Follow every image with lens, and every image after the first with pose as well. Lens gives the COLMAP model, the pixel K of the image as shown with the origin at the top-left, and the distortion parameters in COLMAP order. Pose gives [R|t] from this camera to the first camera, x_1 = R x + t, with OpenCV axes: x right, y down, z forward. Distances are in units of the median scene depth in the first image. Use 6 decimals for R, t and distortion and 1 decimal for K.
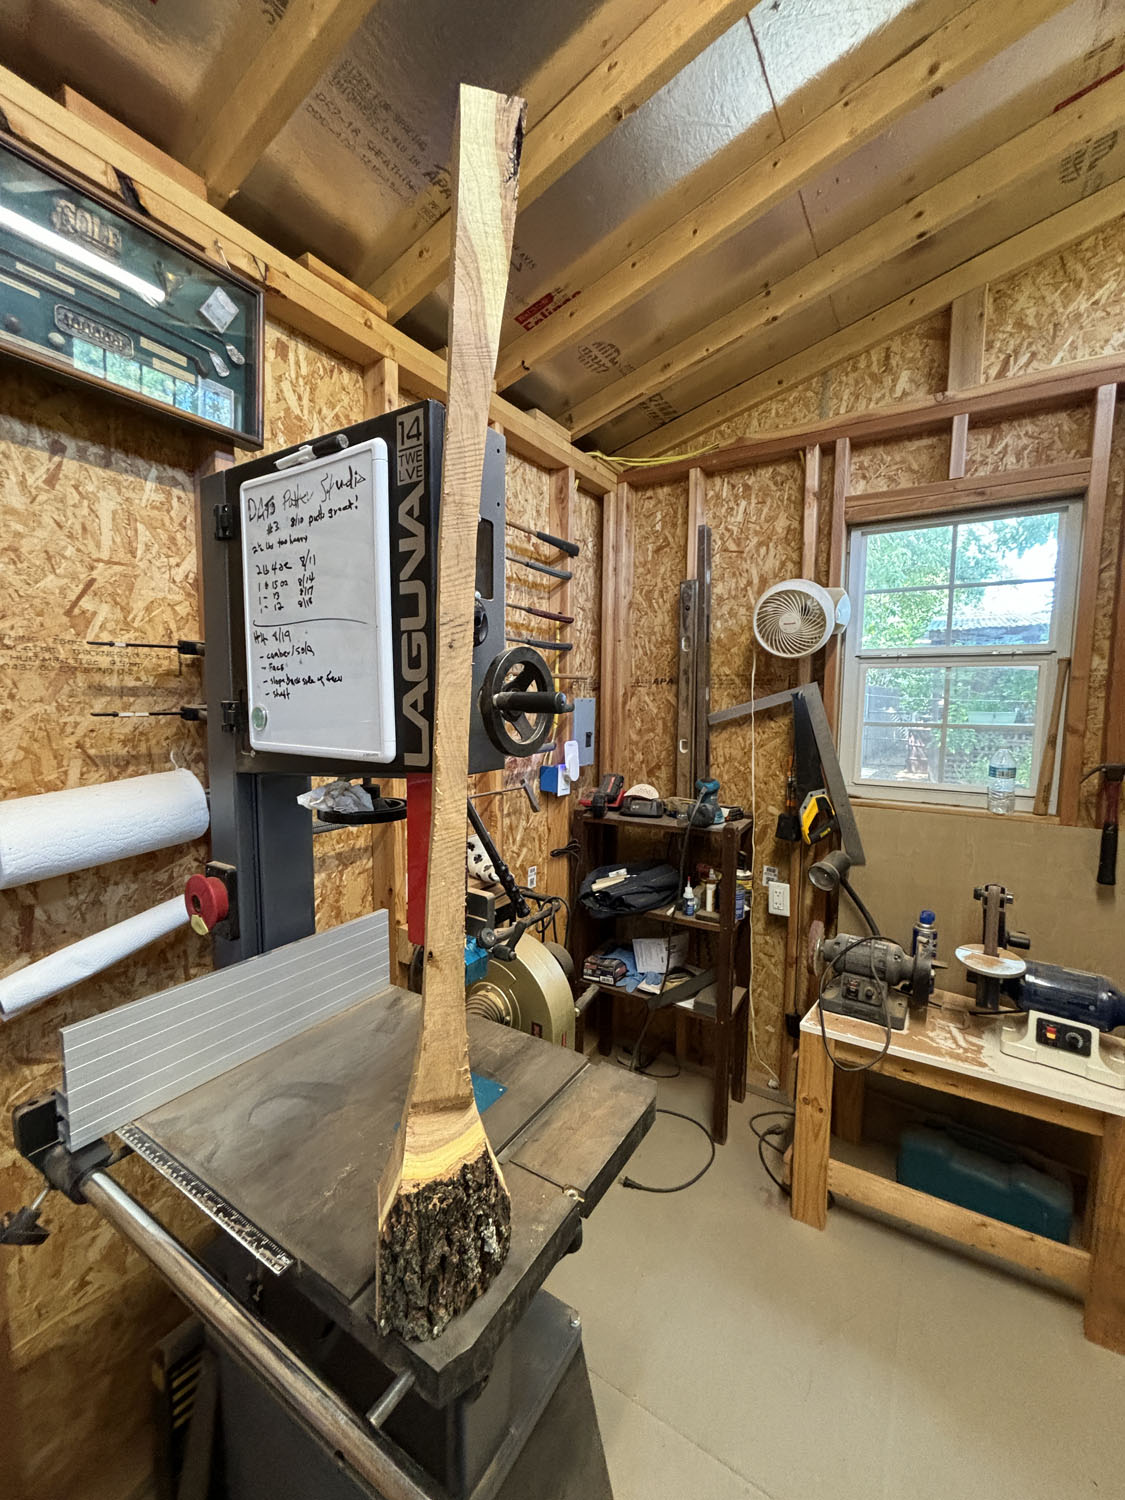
lens RADIAL K [[596.2, 0, 558.5], [0, 596.2, 752.6], [0, 0, 1]] dist [-0.000045, -0.000035]
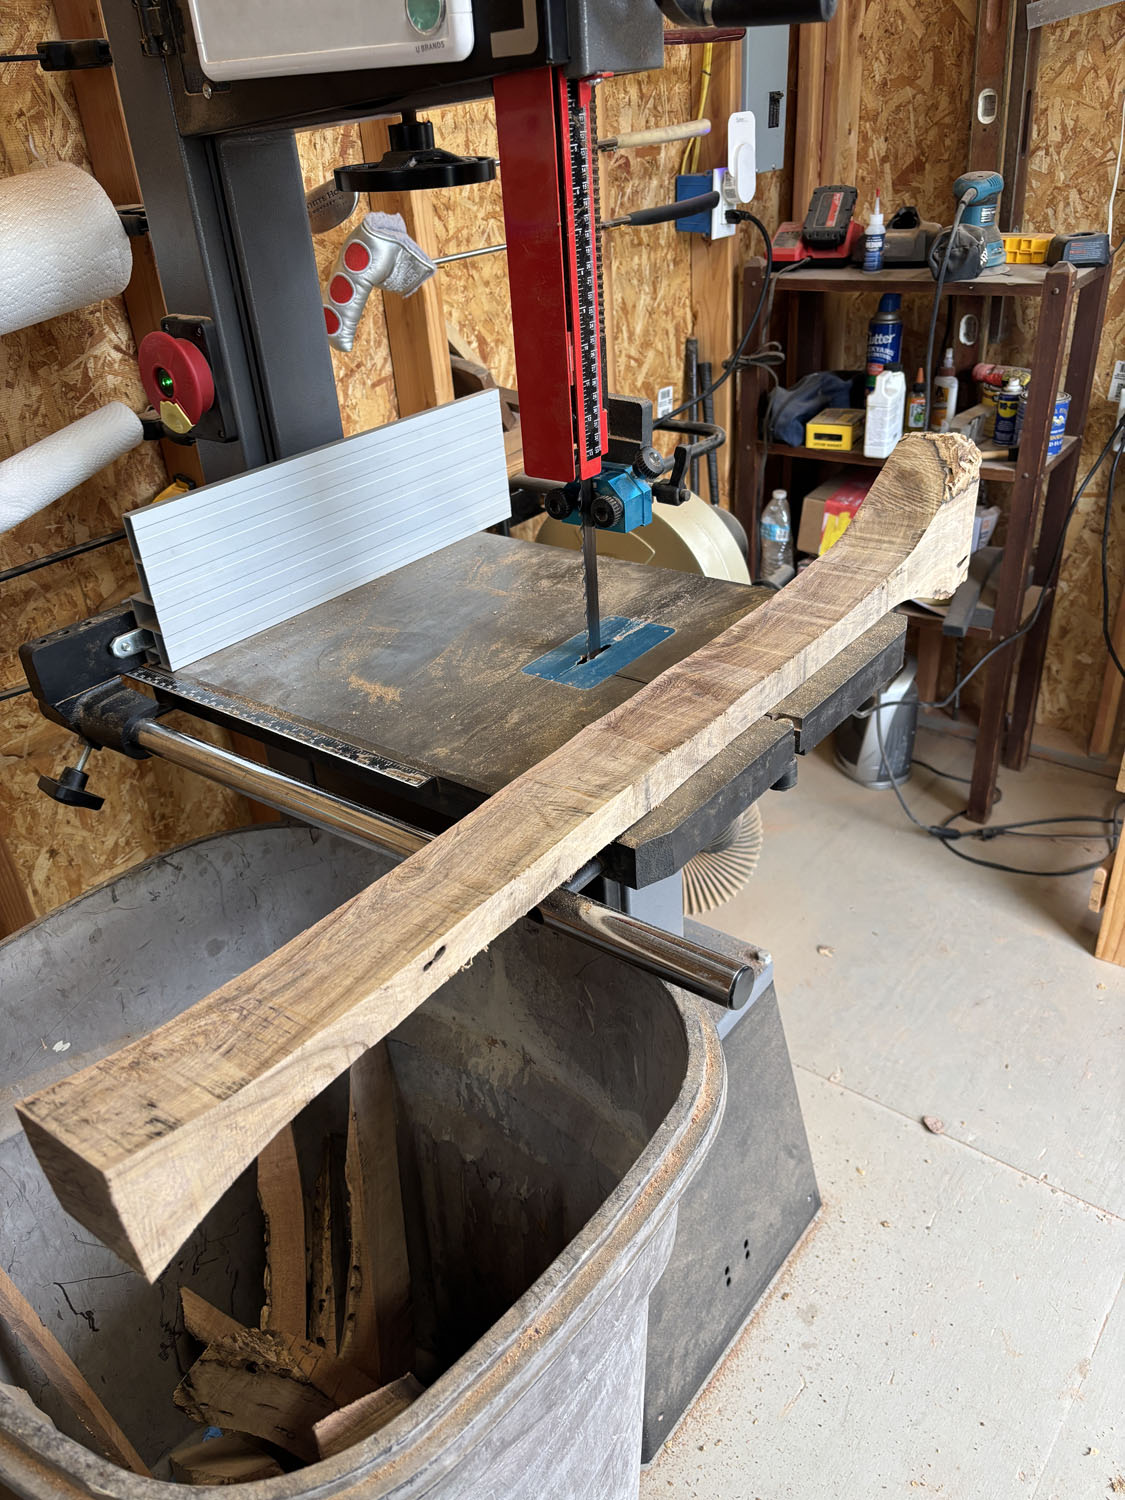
lens RADIAL K [[1122.7, 0, 558.8], [0, 1122.7, 755.9], [0, 0, 1]] dist [0.008151, -0.020552]
pose [[0.992899, -0.012402, -0.118312, -0.024015], [0.062943, 0.898702, 0.434019, 0.045861], [0.100944, -0.438384, 0.893101, -0.067189]]
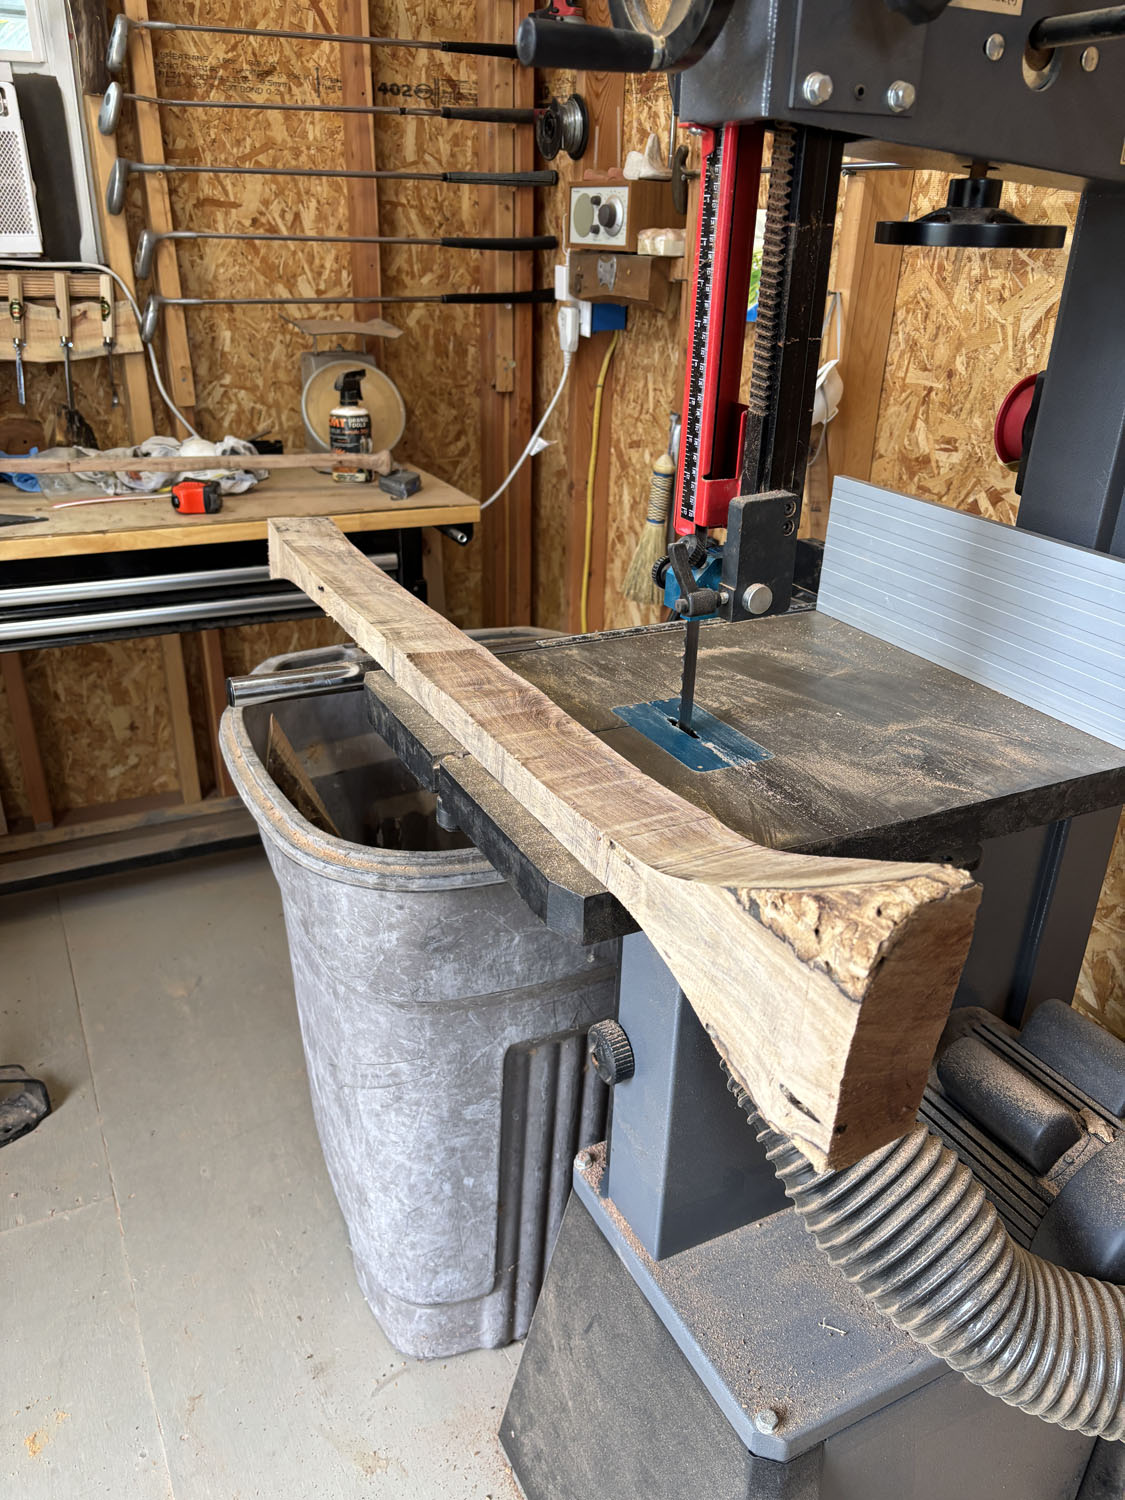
lens RADIAL K [[1122.7, 0, 550.3], [0, 1122.7, 751.8], [0, 0, 1]] dist [0.008151, -0.020552]
pose [[-0.527166, 0.340602, -0.778516, 0.795357], [-0.088716, 0.889091, 0.449052, -0.000199], [0.845119, 0.305791, -0.438482, 1.384541]]
